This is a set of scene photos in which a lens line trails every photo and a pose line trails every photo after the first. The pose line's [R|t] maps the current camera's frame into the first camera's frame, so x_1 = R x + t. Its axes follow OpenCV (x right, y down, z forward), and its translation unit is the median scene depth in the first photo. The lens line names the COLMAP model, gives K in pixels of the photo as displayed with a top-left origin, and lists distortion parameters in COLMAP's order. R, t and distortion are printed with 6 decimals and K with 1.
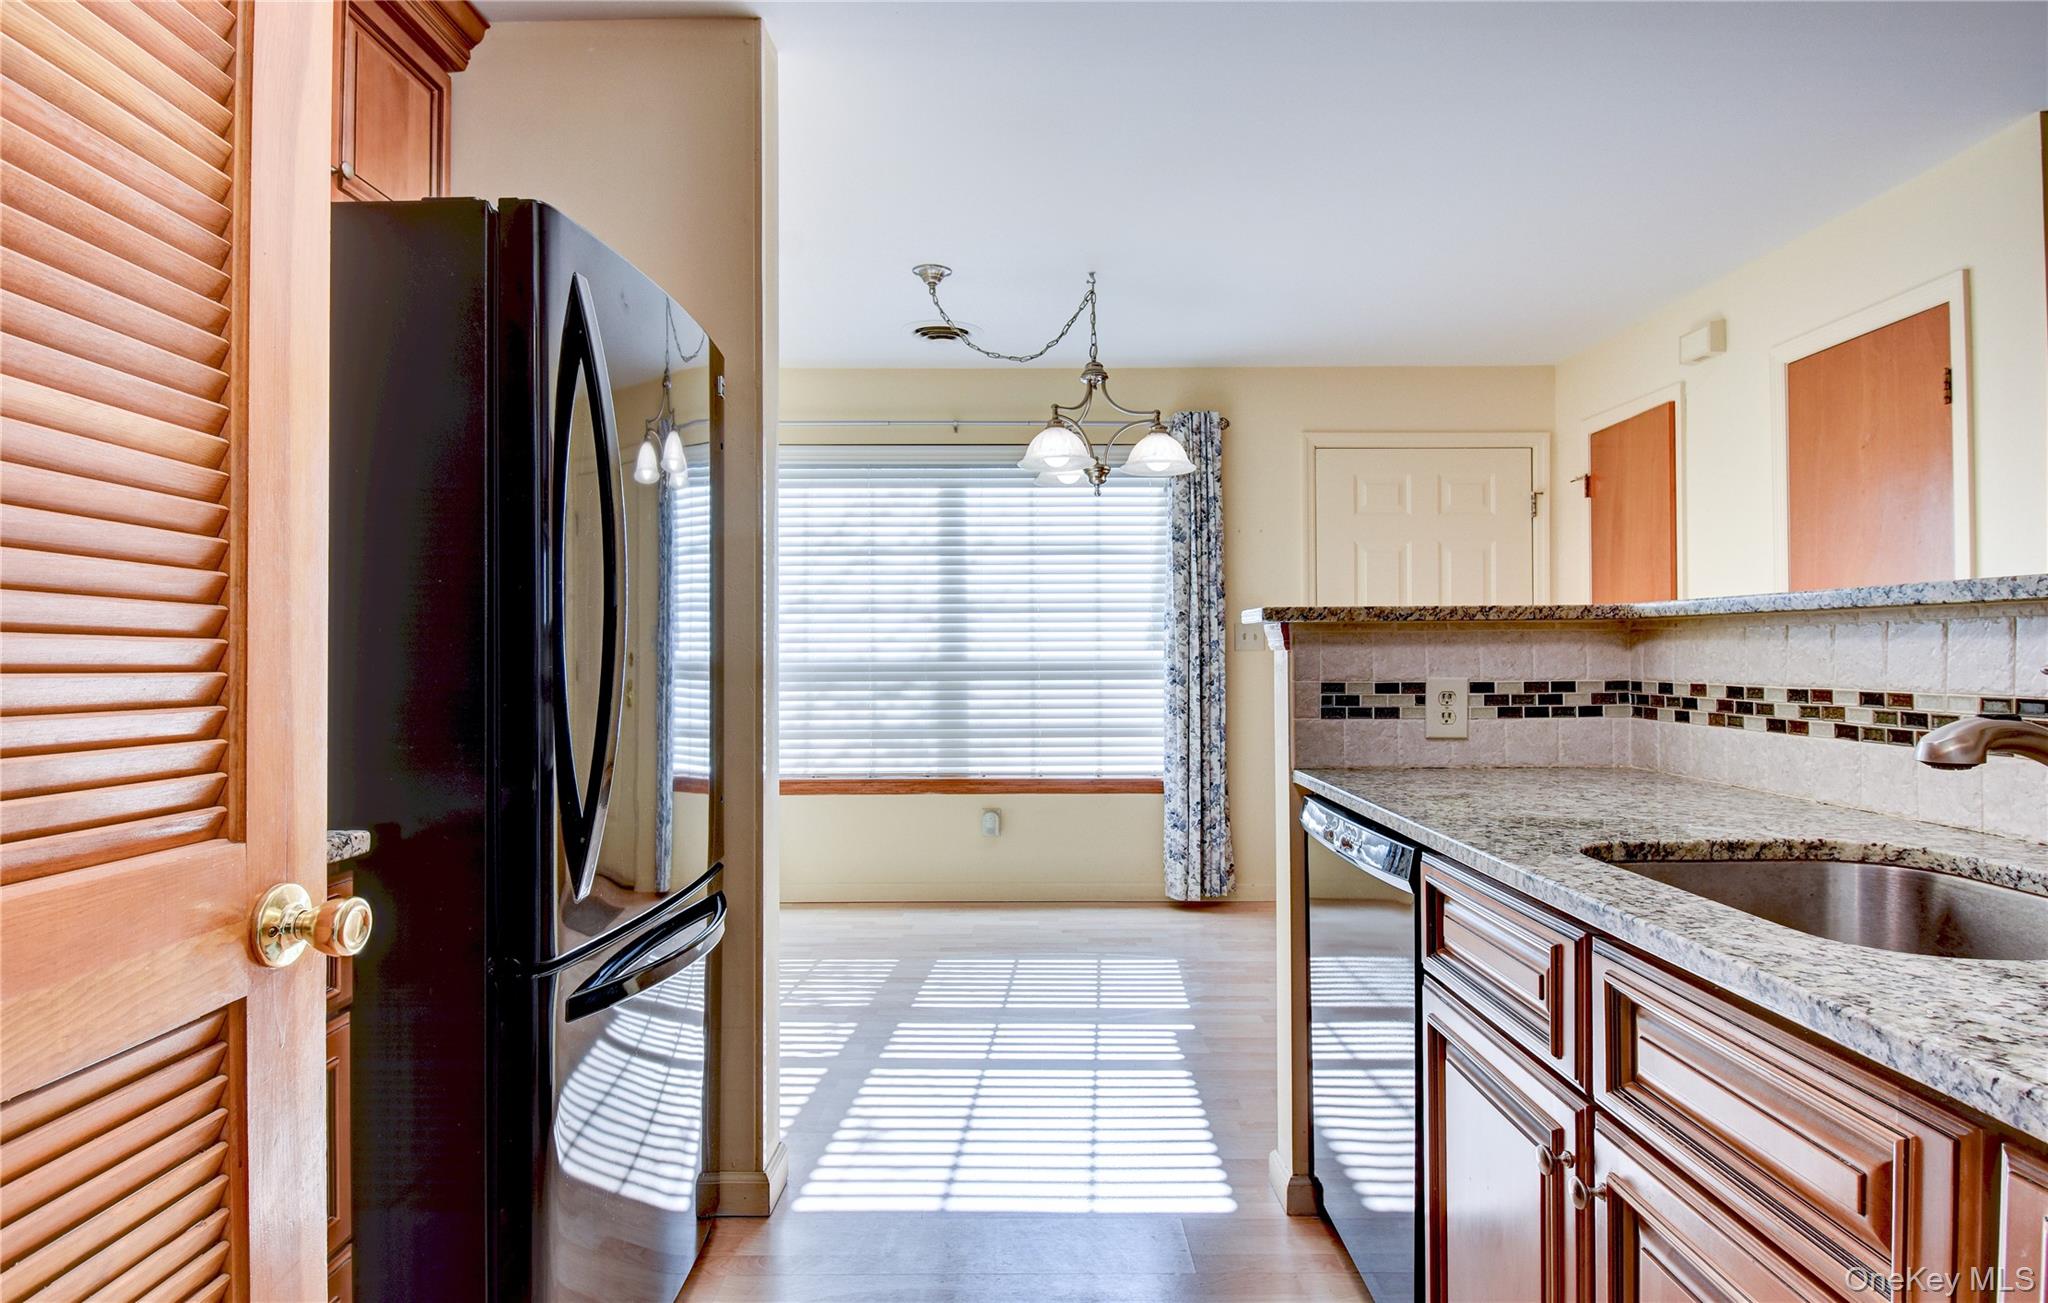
lens RADIAL K [[1121.3, 0, 1045.0], [0, 1121.3, 652.0], [0, 0, 1]] dist [0.015883, -0.028114]
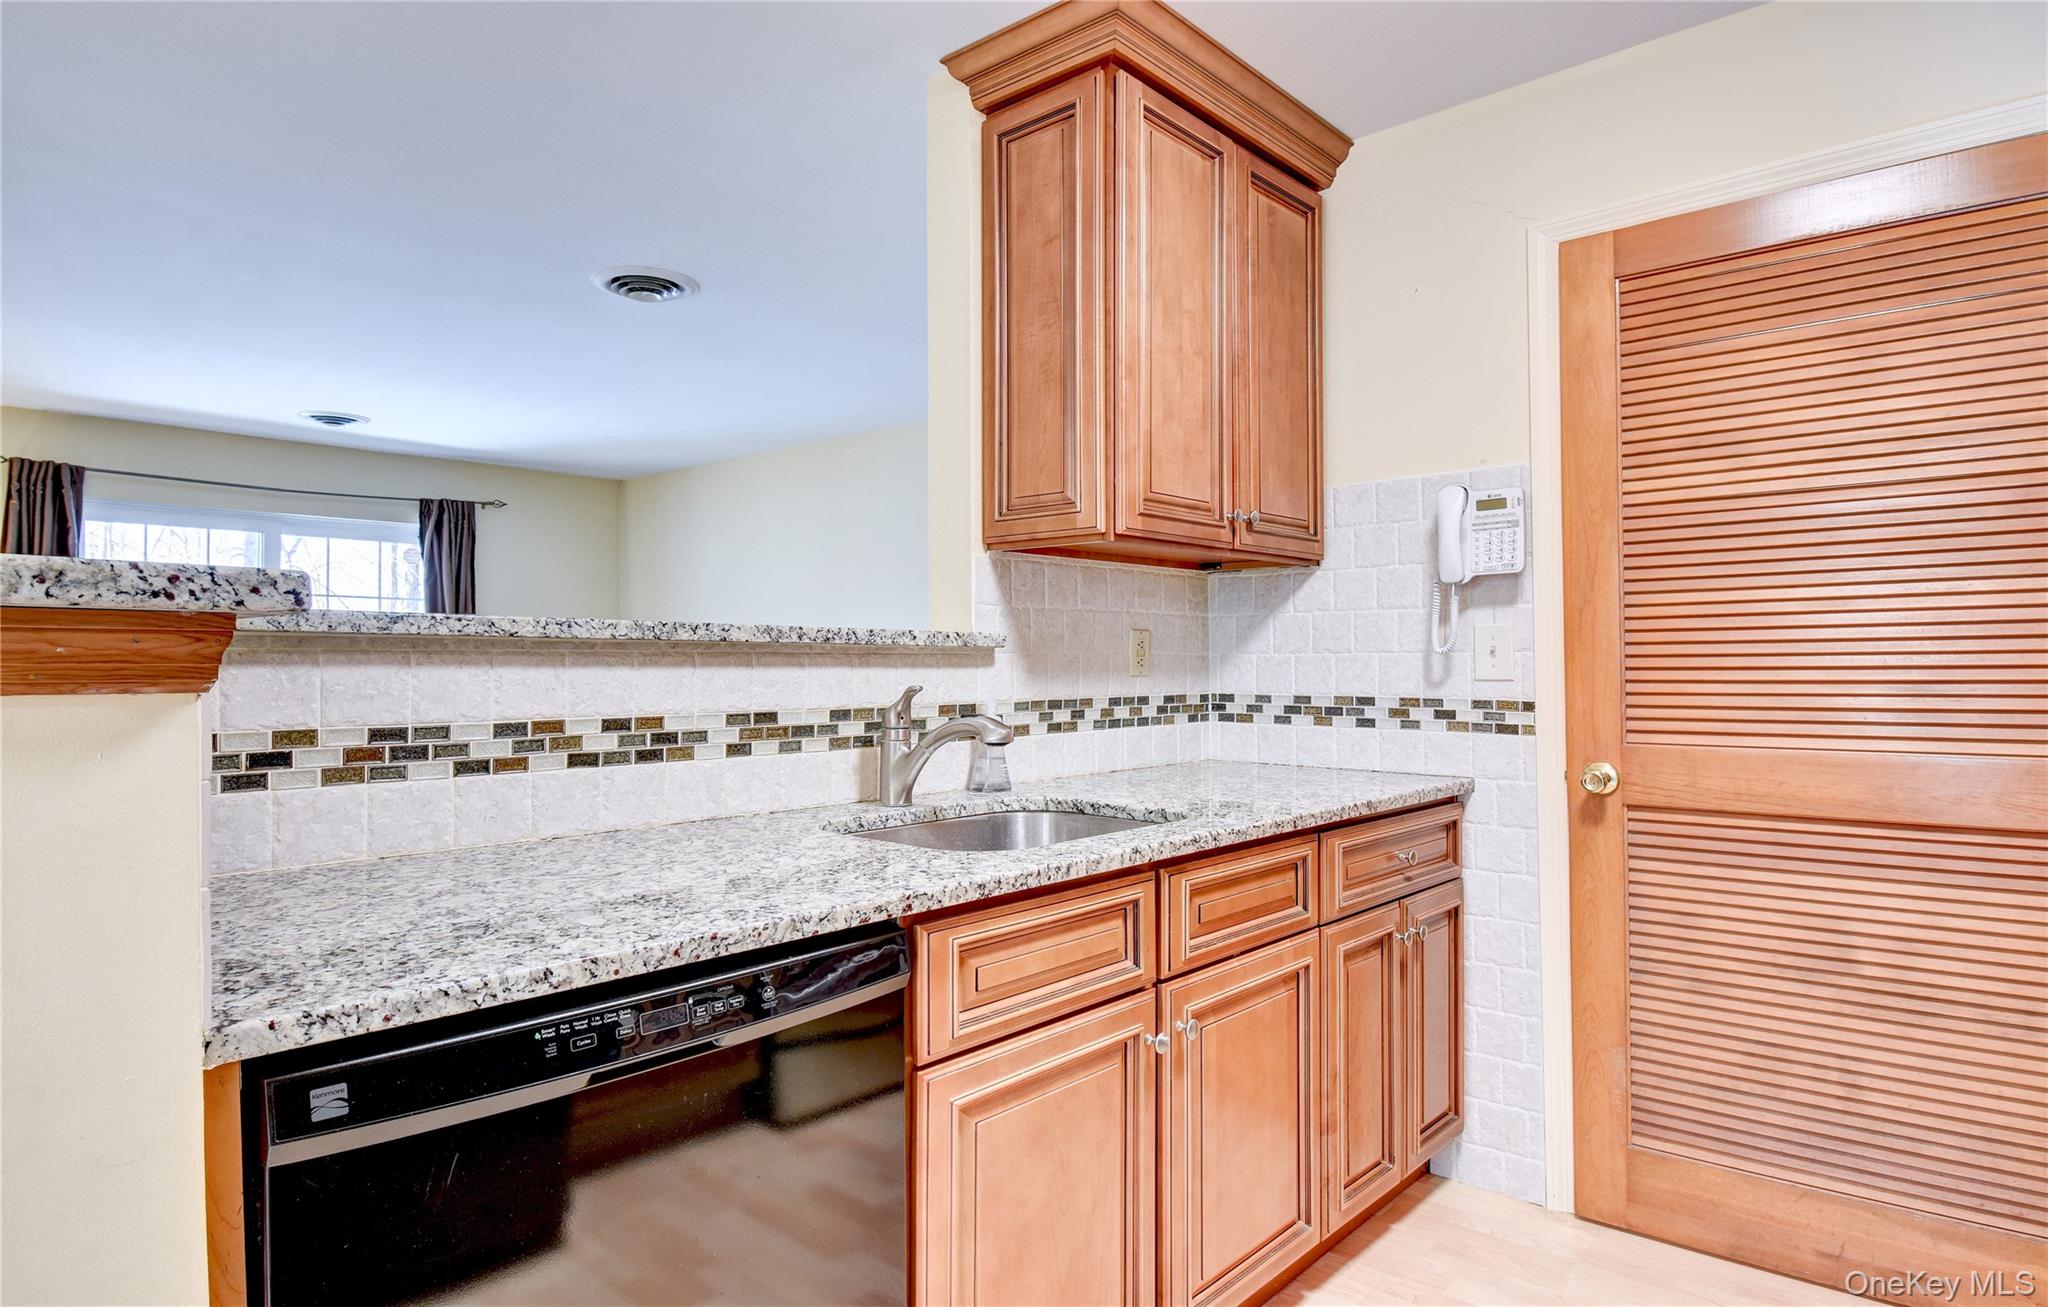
lens RADIAL K [[1121.3, 0, 1045.0], [0, 1121.3, 654.0], [0, 0, 1]] dist [0.015883, -0.028114]
pose [[-0.736656, 0.010853, 0.676180, -0.204129], [0.002613, 0.999909, -0.013203, -0.007224], [-0.676262, -0.007959, -0.736618, 1.074085]]
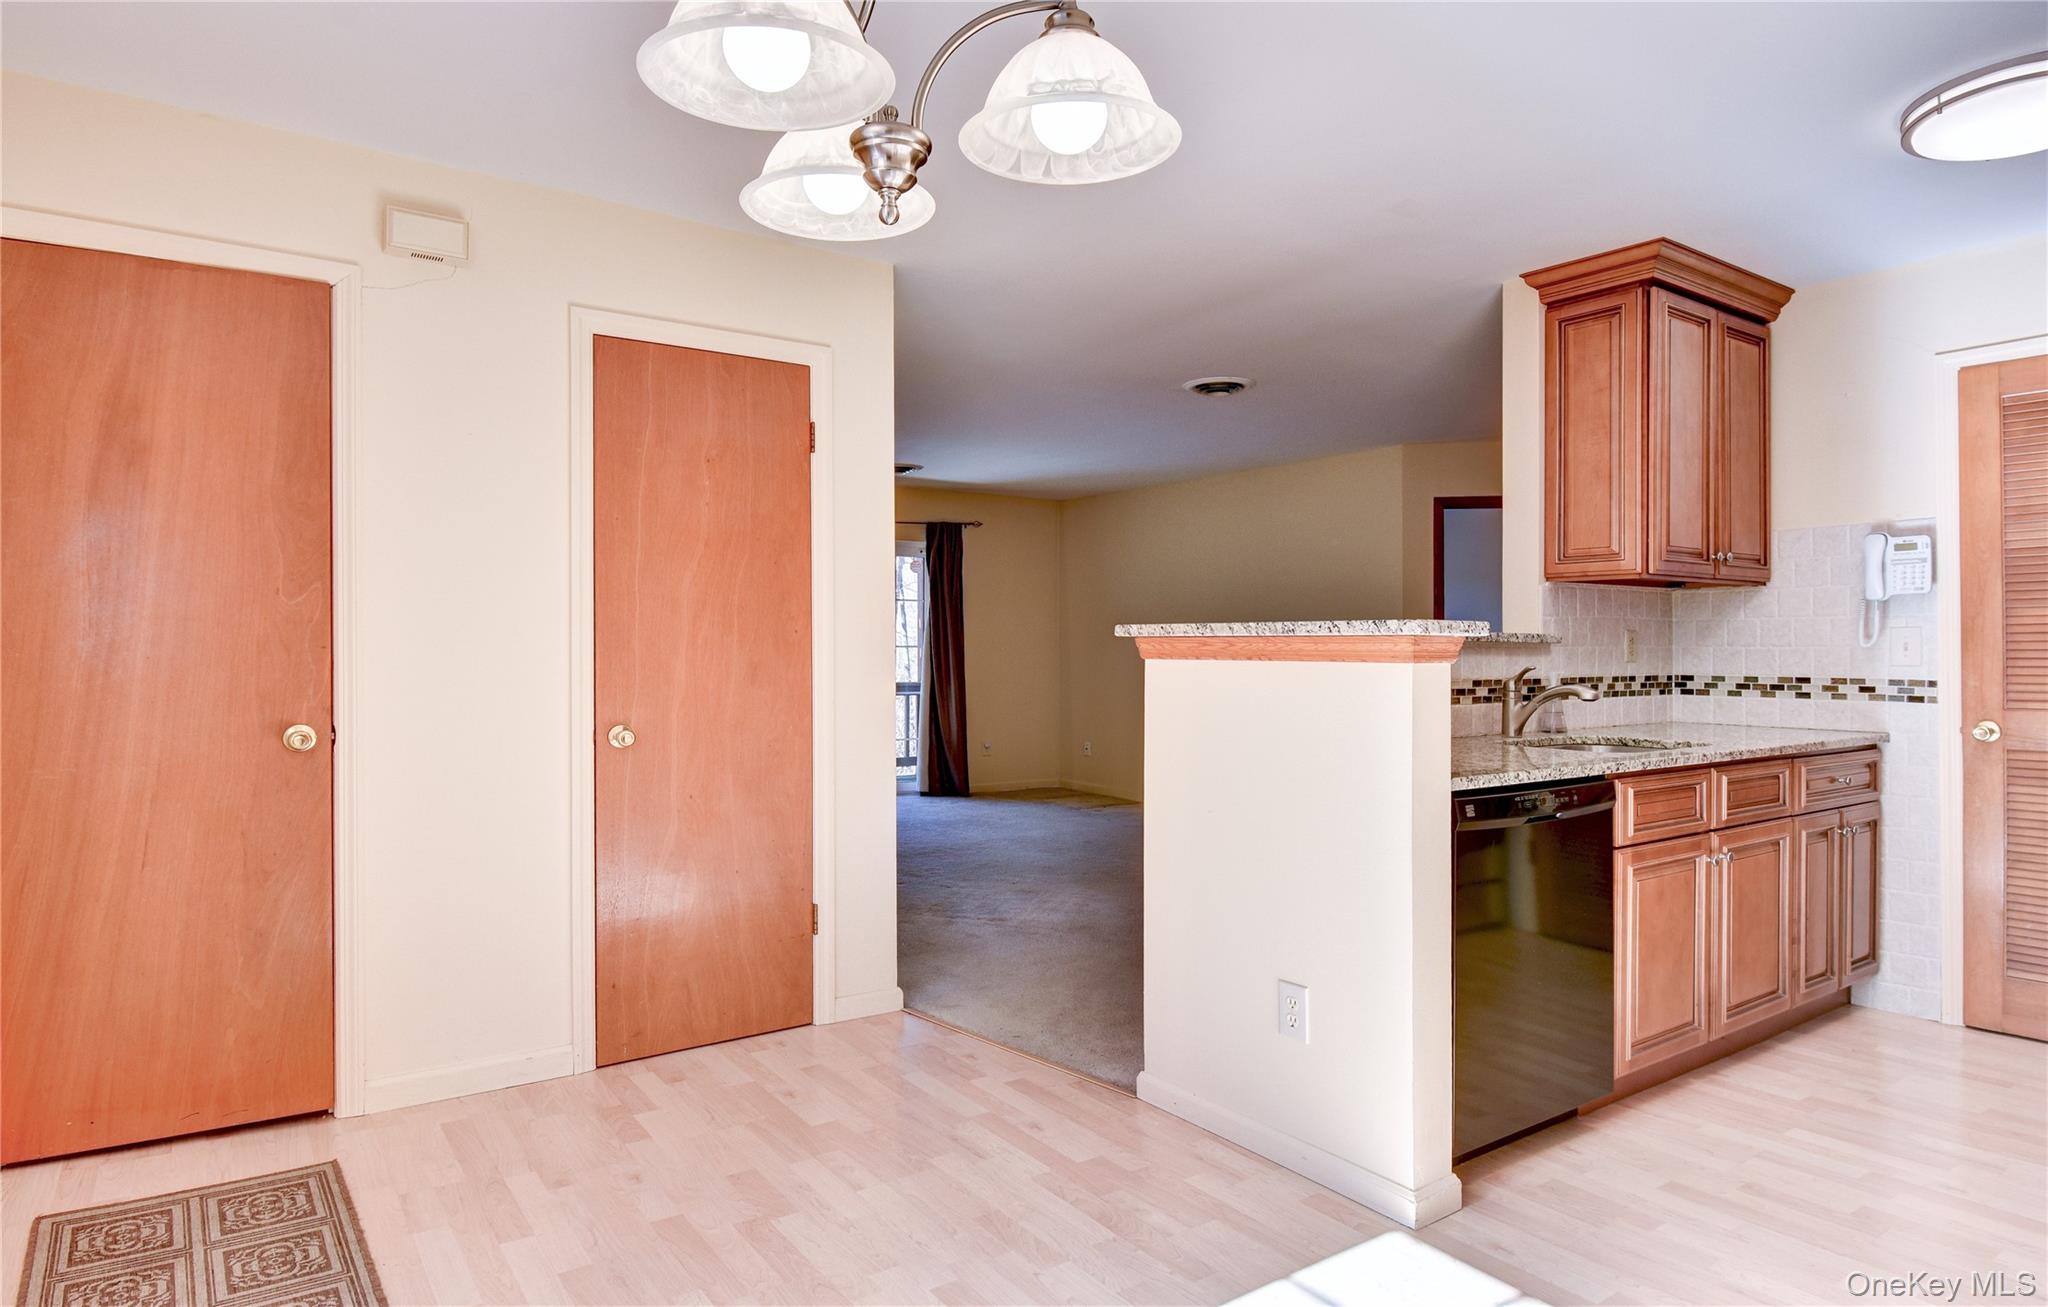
lens RADIAL K [[1153.4, 0, 1040.3], [0, 1153.4, 651.1], [0, 0, 1]] dist [-0.002347, -0.018284]
pose [[-0.564426, 0.002871, 0.825479, -0.431879], [-0.002092, 0.999986, -0.004908, -0.005684], [-0.825481, -0.004497, -0.564412, 1.893732]]
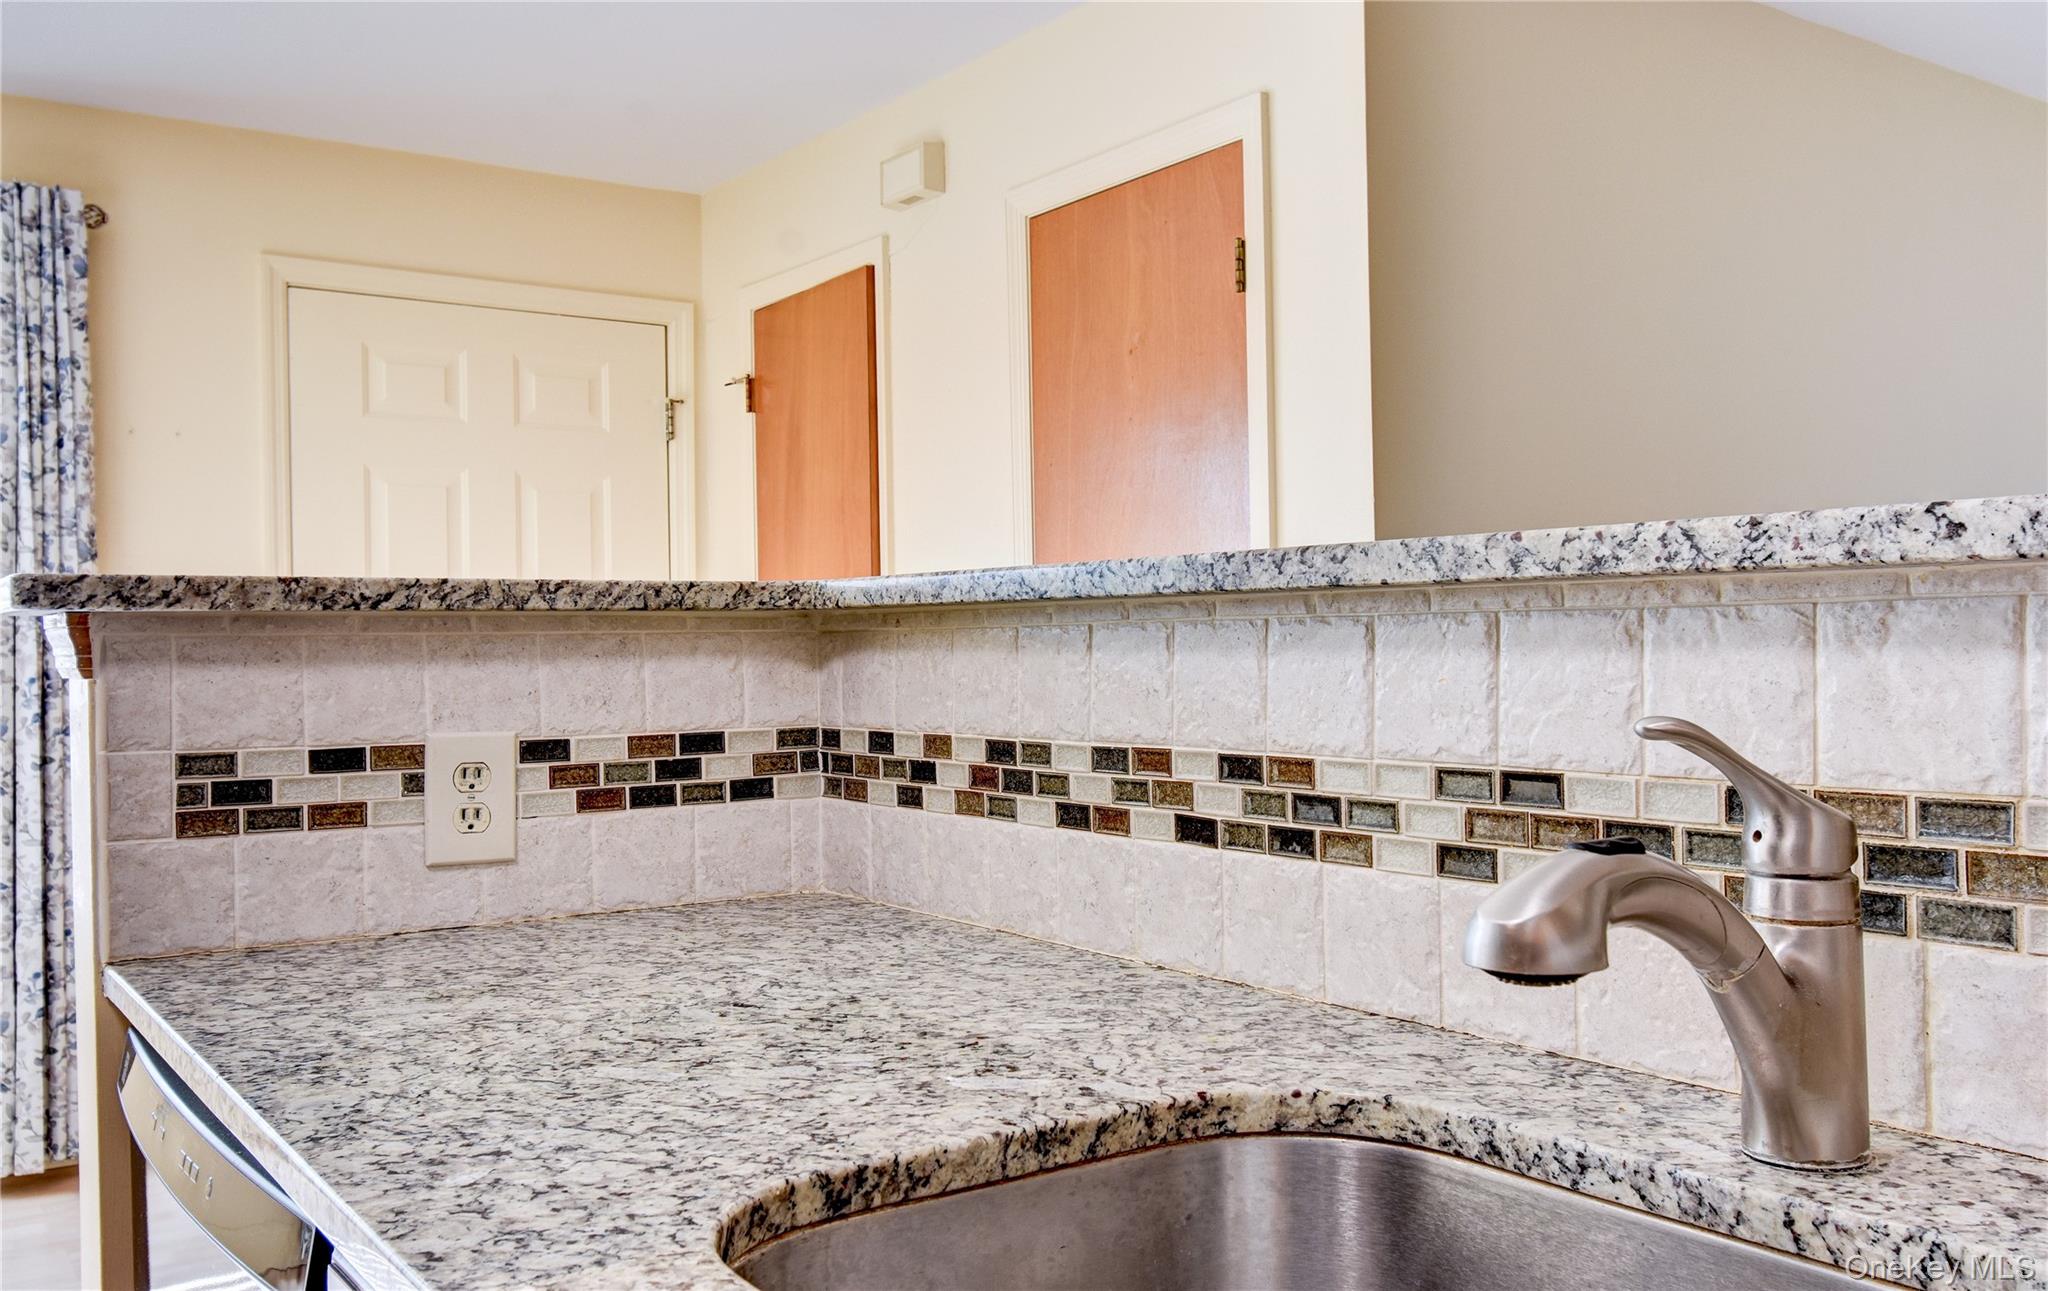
lens RADIAL K [[1716.2, 0, 1024.0], [0, 1716.2, 645.5], [0, 0, 1]] dist [-0.000941, -0.006289]
pose [[0.822723, -0.004213, 0.568426, 0.142330], [0.007732, 0.999963, -0.003780, -0.009070], [-0.568389, 0.007505, 0.822725, 0.283748]]
